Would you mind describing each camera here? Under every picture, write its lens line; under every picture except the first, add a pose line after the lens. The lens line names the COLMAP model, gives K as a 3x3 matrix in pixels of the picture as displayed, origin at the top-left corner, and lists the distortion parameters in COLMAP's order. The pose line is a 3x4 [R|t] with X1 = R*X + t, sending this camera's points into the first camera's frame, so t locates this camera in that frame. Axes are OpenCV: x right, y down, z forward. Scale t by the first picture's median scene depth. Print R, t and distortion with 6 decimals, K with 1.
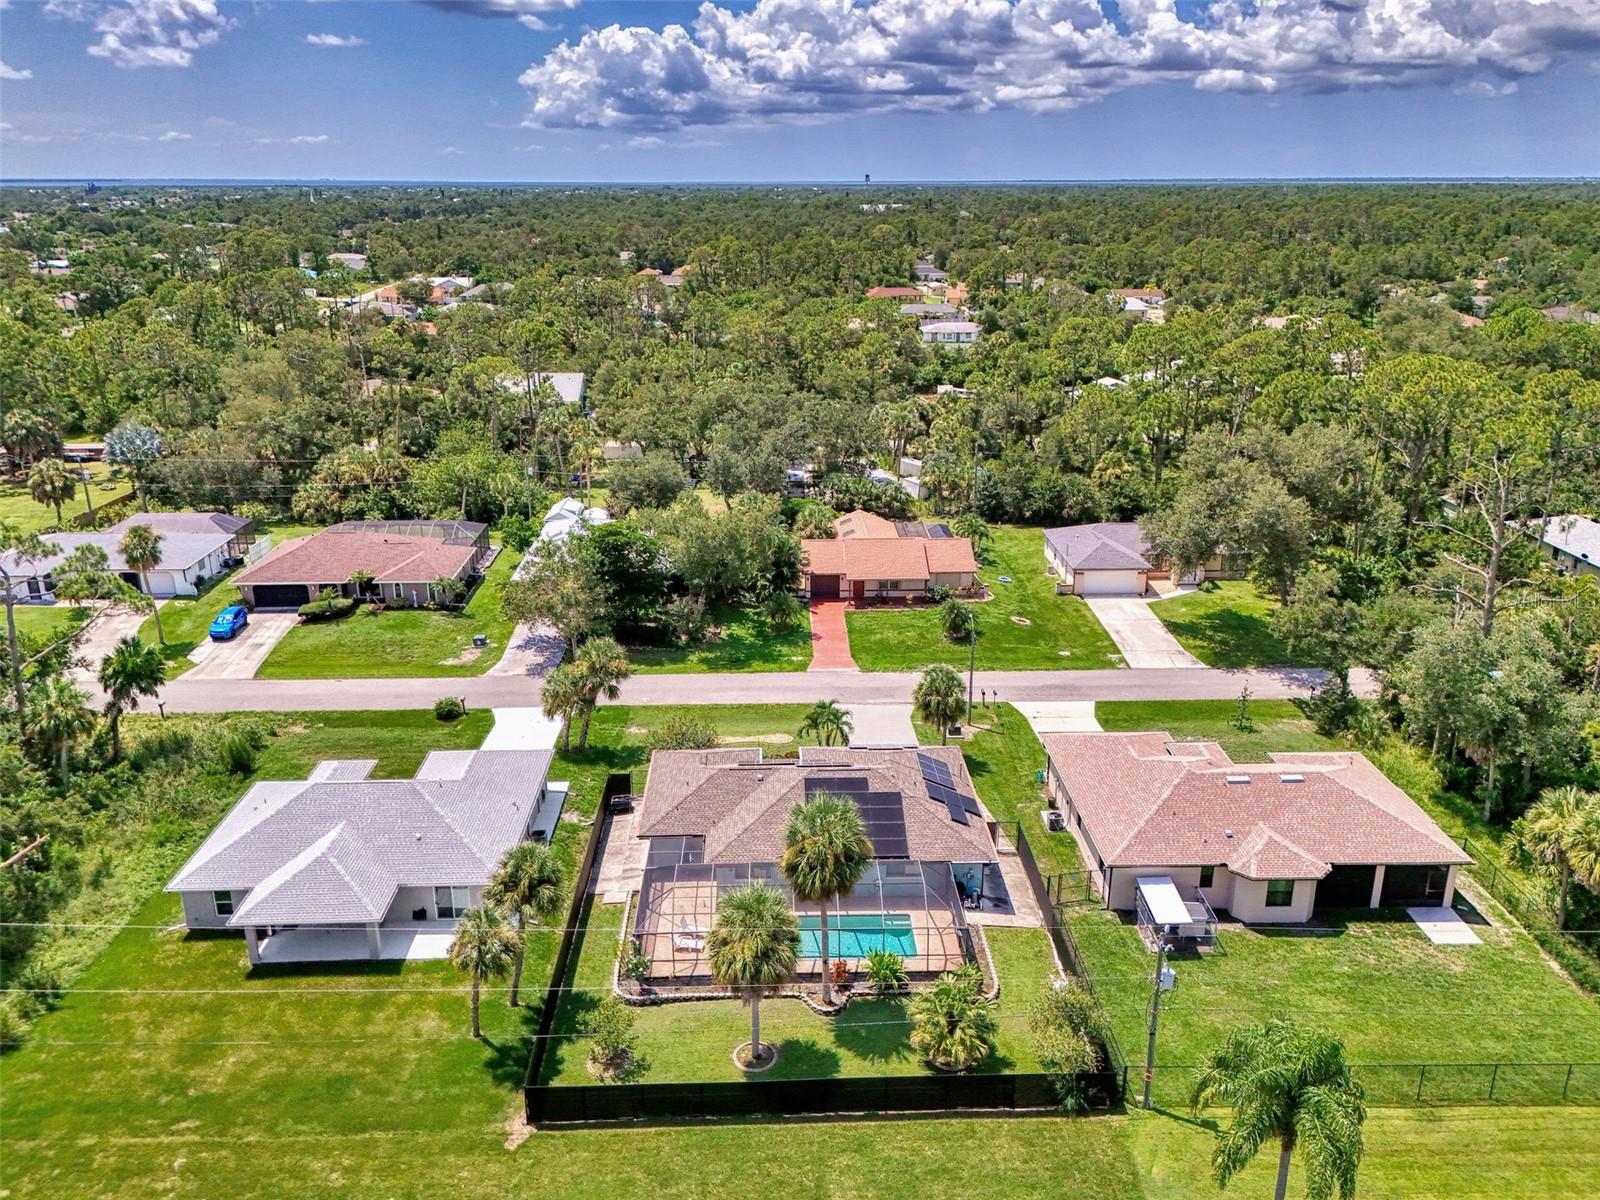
lens RADIAL K [[1227.9, 0, 783.2], [0, 1227.9, 503.2], [0, 0, 1]] dist [0.044489, -0.000969]
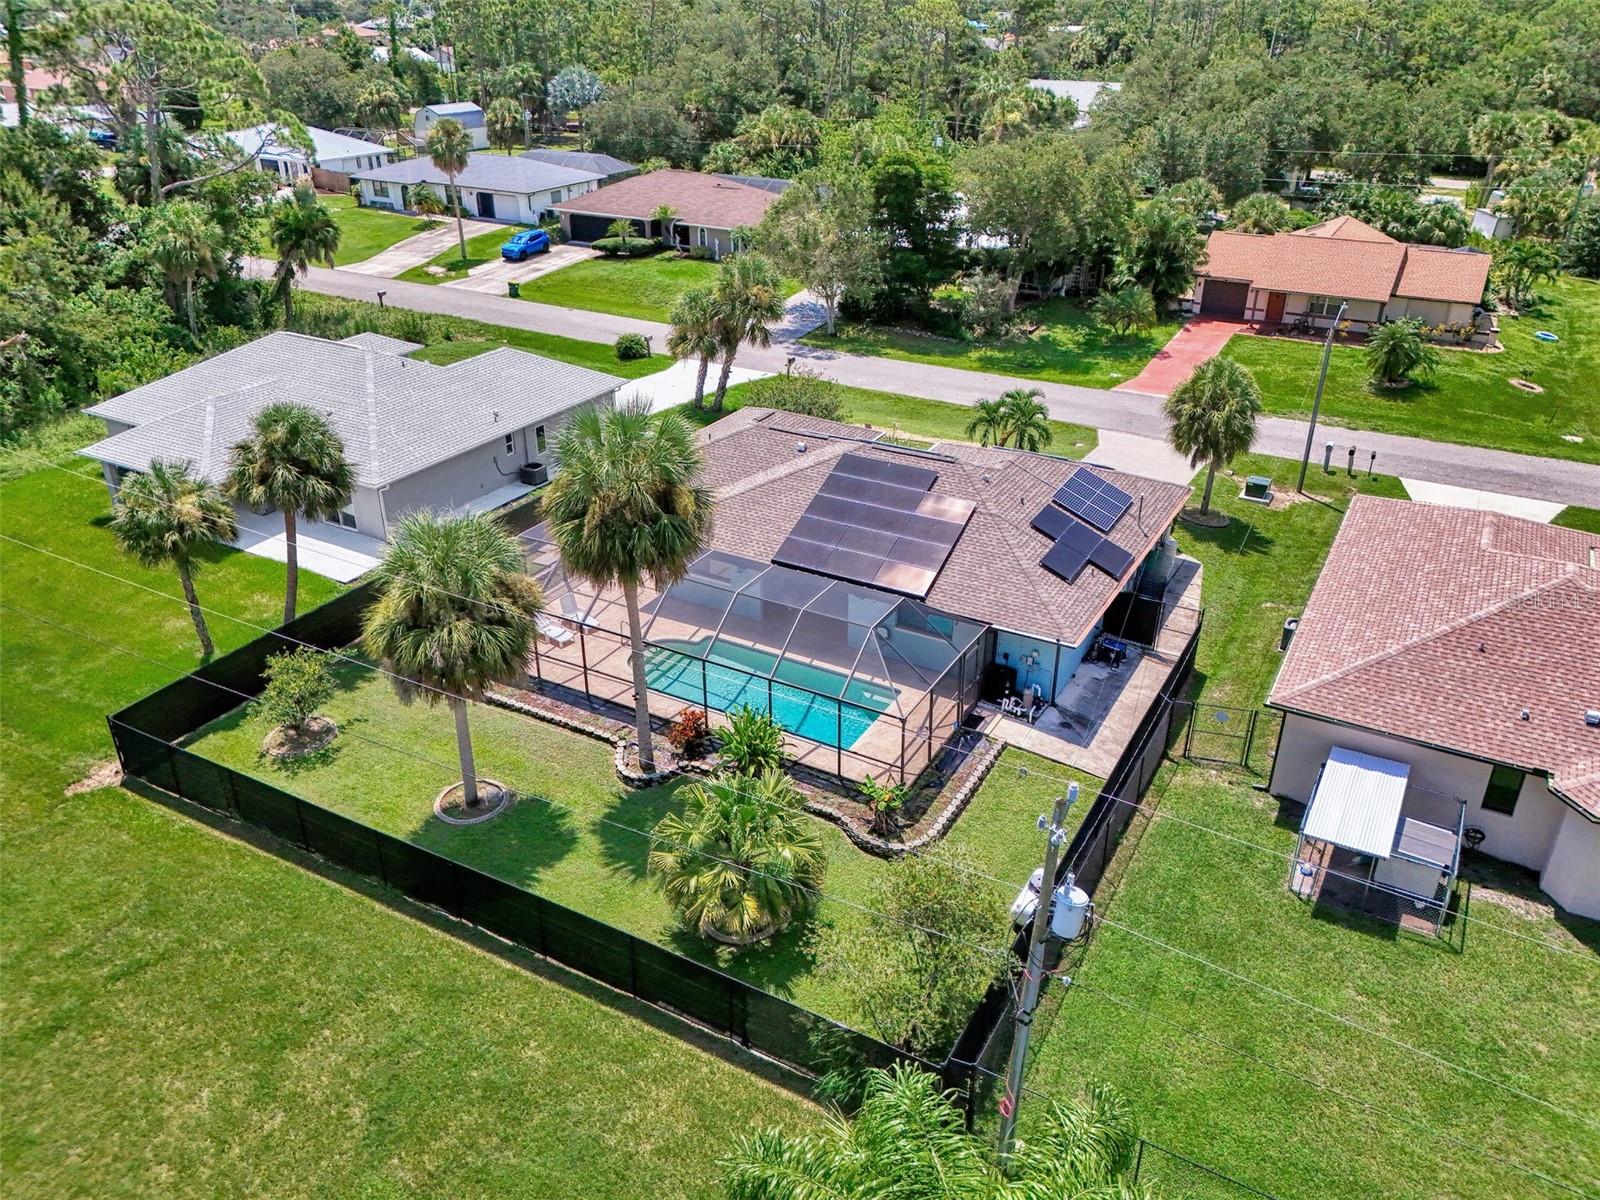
lens RADIAL K [[1208.9, 0, 803.5], [0, 1208.9, 597.9], [0, 0, 1]] dist [0.081106, 0.000157]
pose [[0.865159, 0.239652, -0.440530, 0.292561], [-0.138306, 0.958383, 0.249749, 0.152392], [0.482049, -0.155144, 0.862299, 0.485074]]
